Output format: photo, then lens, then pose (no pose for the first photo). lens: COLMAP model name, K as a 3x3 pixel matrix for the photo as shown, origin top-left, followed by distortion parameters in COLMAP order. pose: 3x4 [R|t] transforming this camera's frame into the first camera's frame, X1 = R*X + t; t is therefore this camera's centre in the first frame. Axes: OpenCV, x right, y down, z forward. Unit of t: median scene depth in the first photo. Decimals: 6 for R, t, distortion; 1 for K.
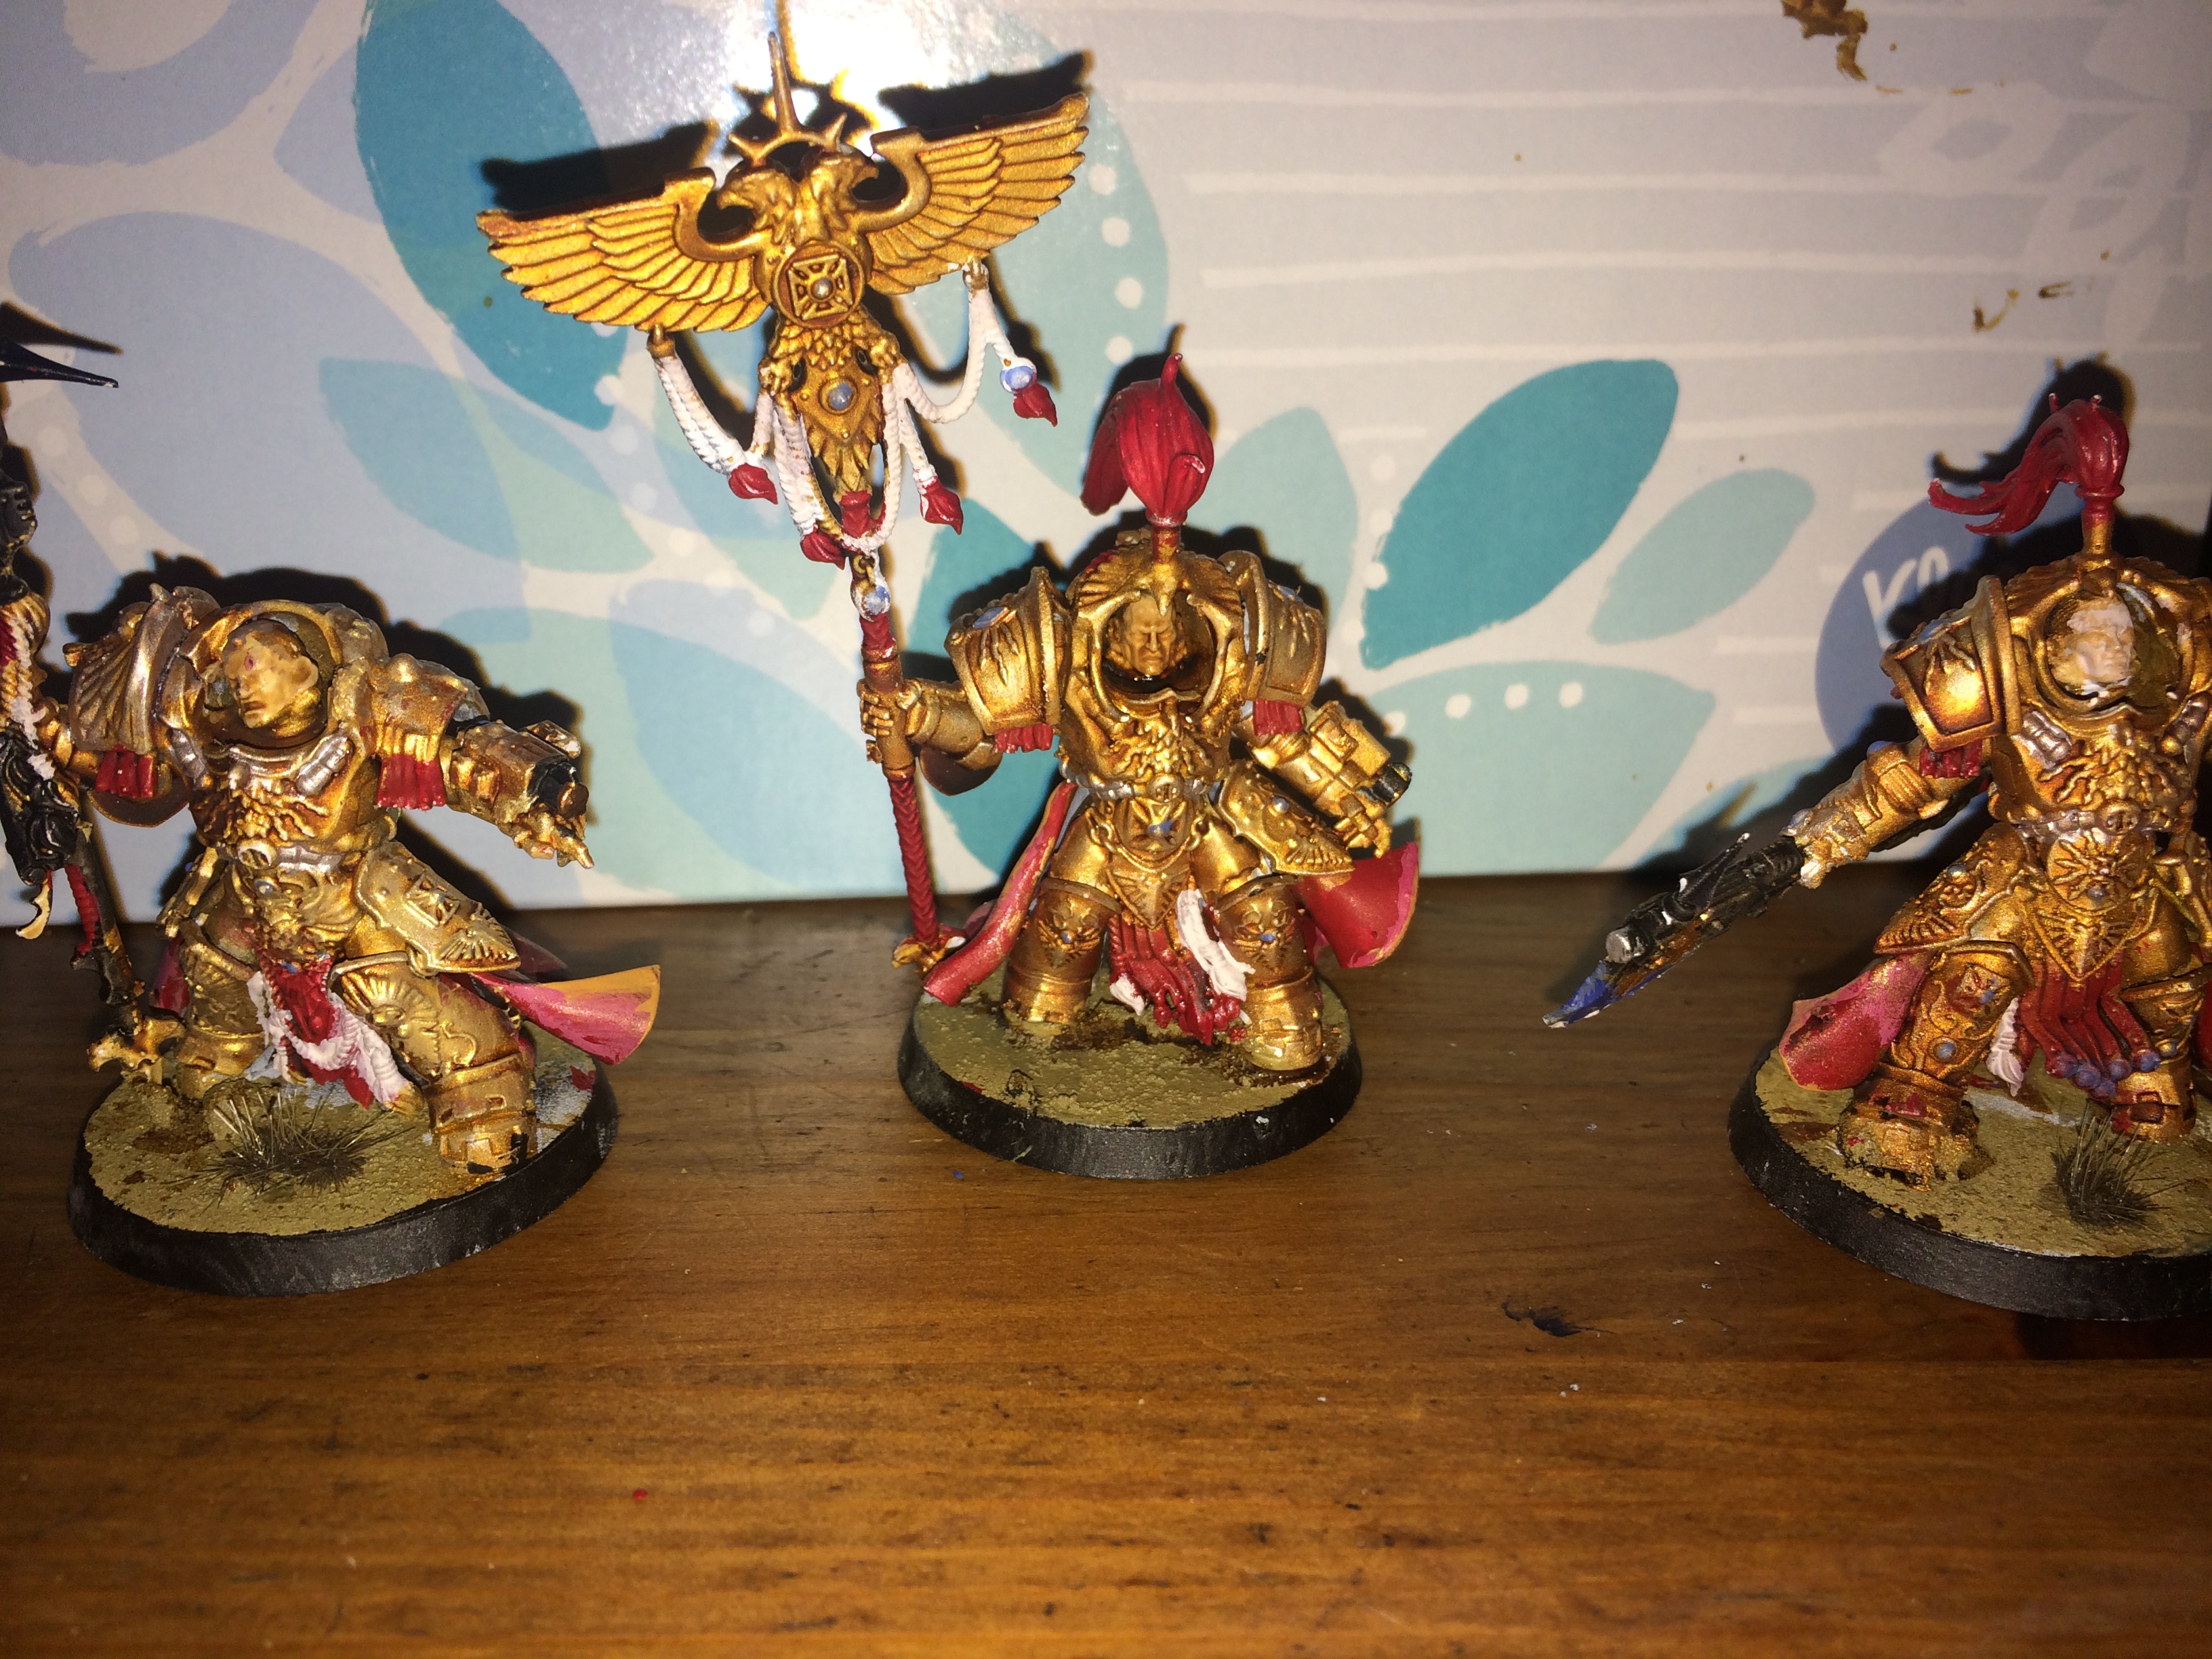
lens RADIAL K [[1997.7, 0, 1106.0], [0, 1997.7, 829.5], [0, 0, 1]] dist [0.094546, -0.207859]
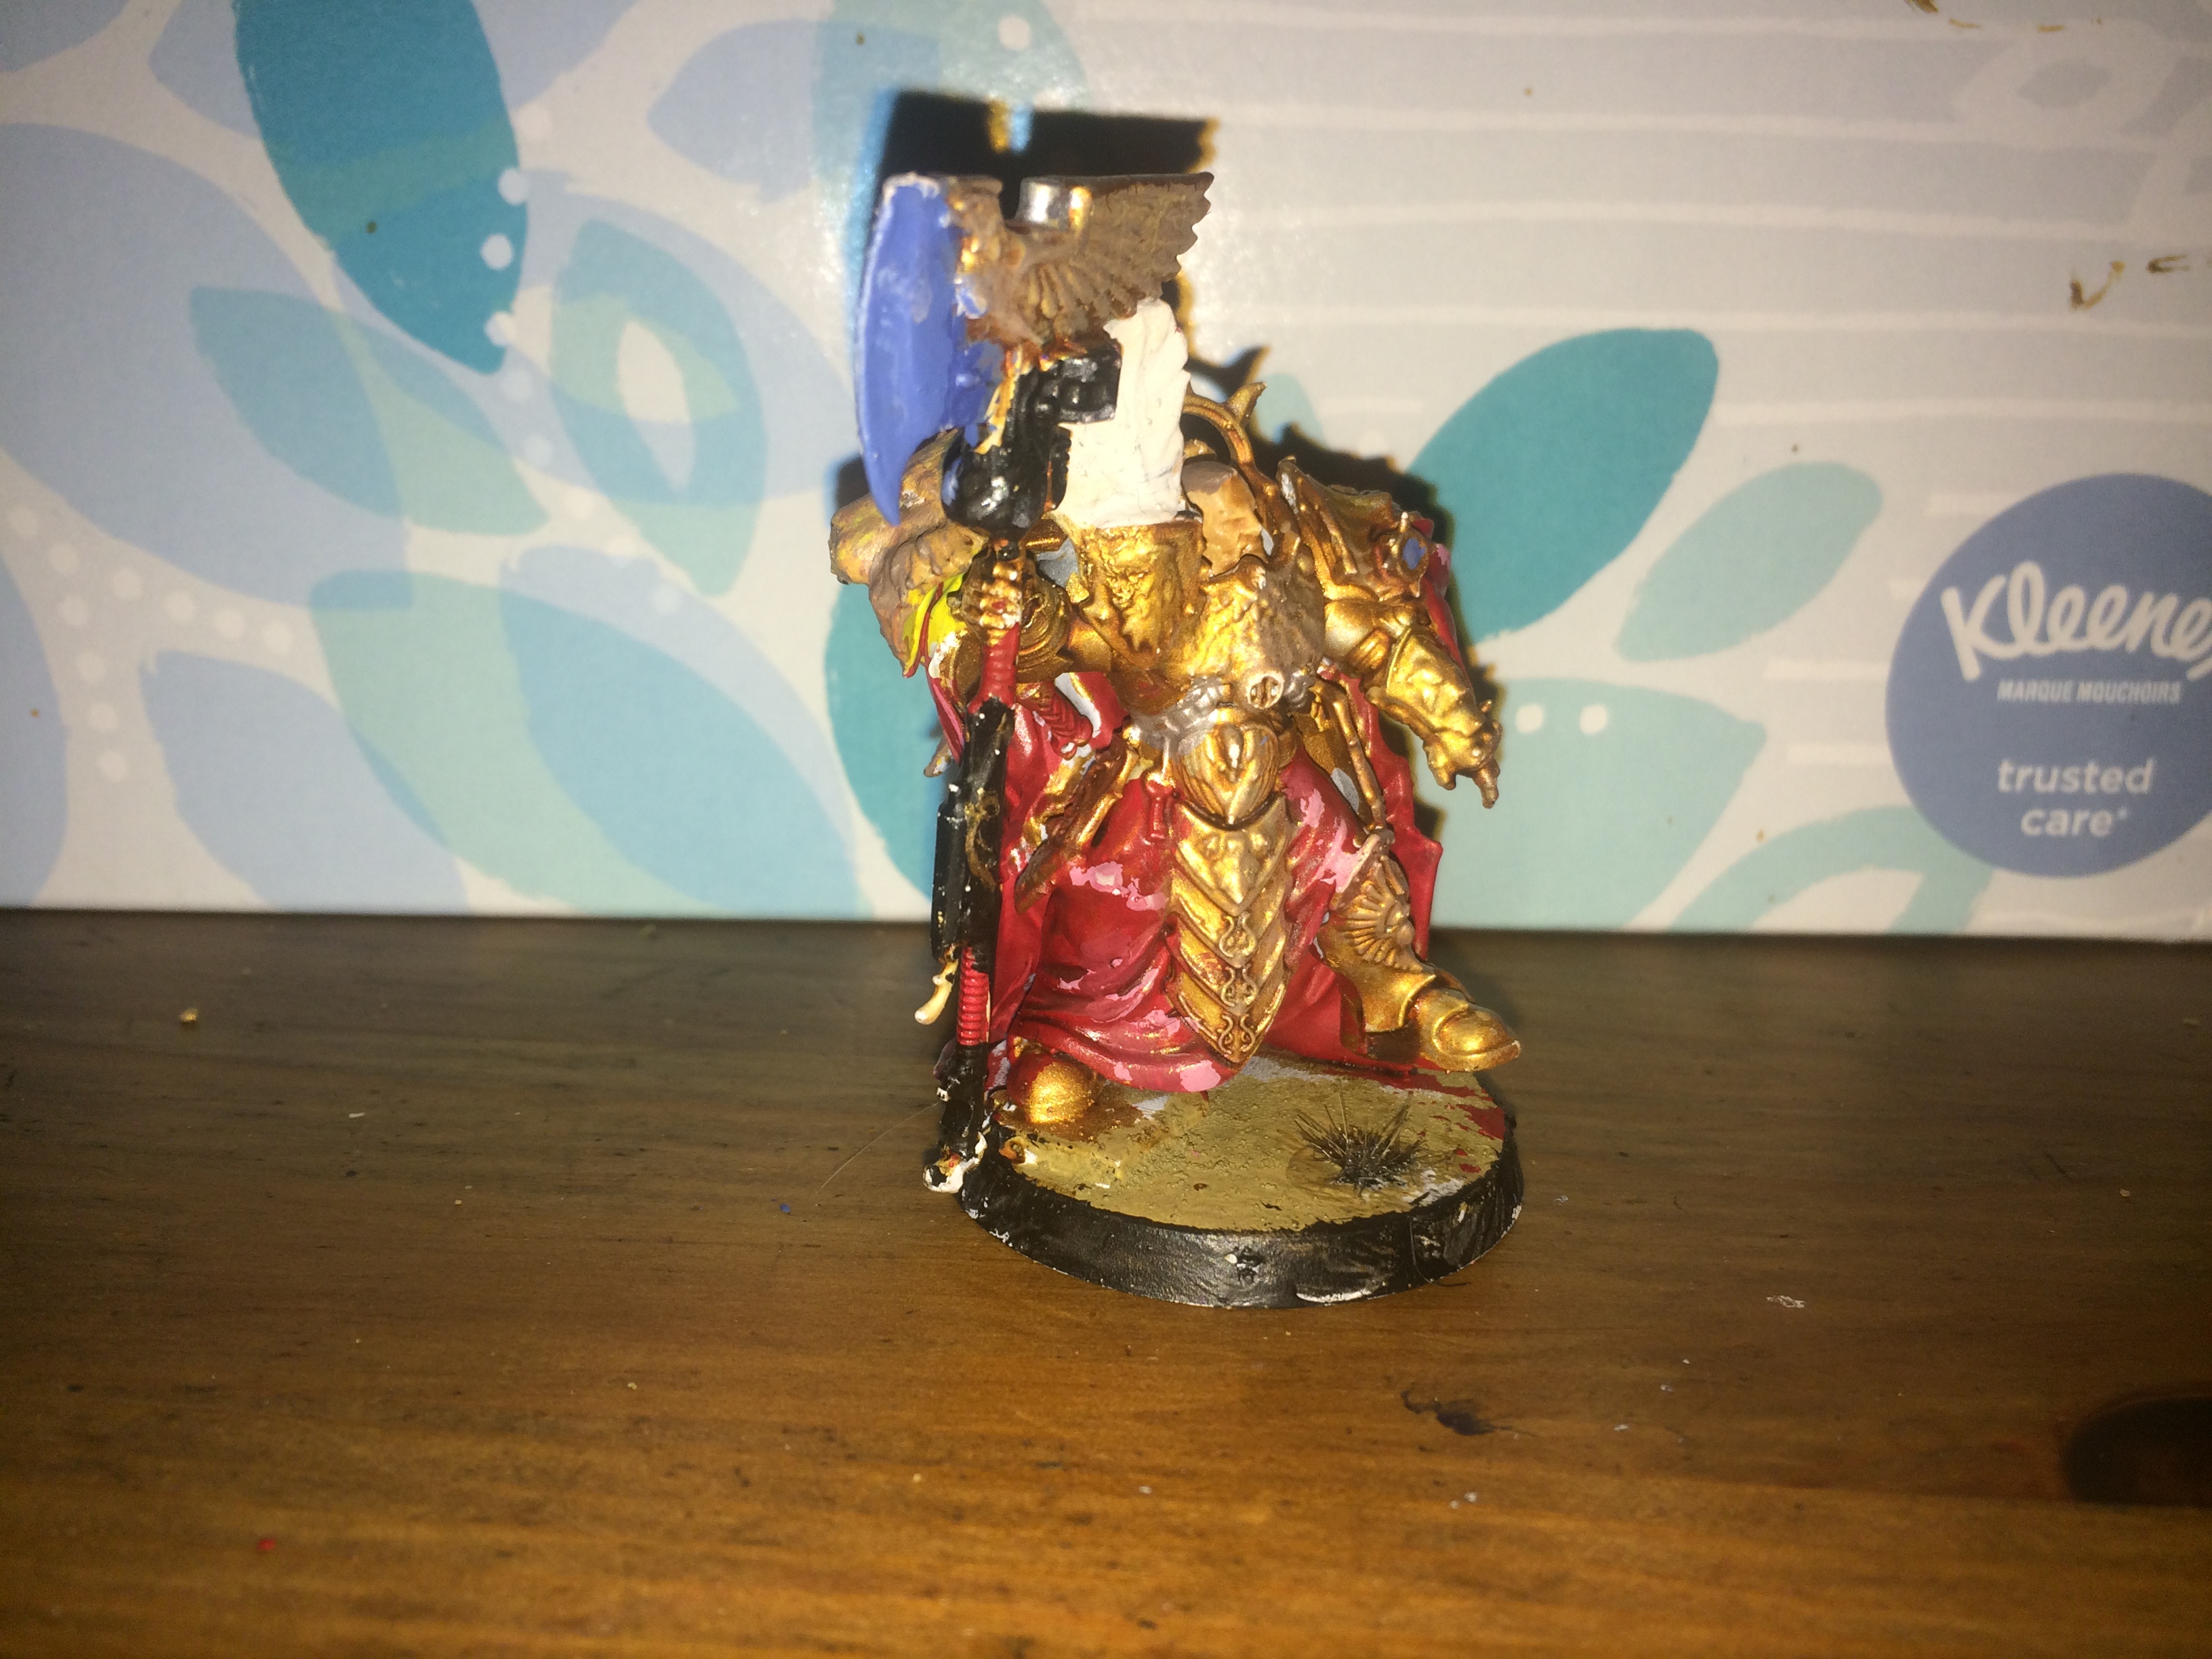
lens RADIAL K [[1997.7, 0, 1106.0], [0, 1997.7, 829.5], [0, 0, 1]] dist [0.094546, -0.207859]
pose [[0.995513, 0.038298, -0.086534, 0.144519], [-0.044811, 0.996204, -0.074627, 0.079893], [0.083347, 0.078170, 0.993450, 0.180550]]
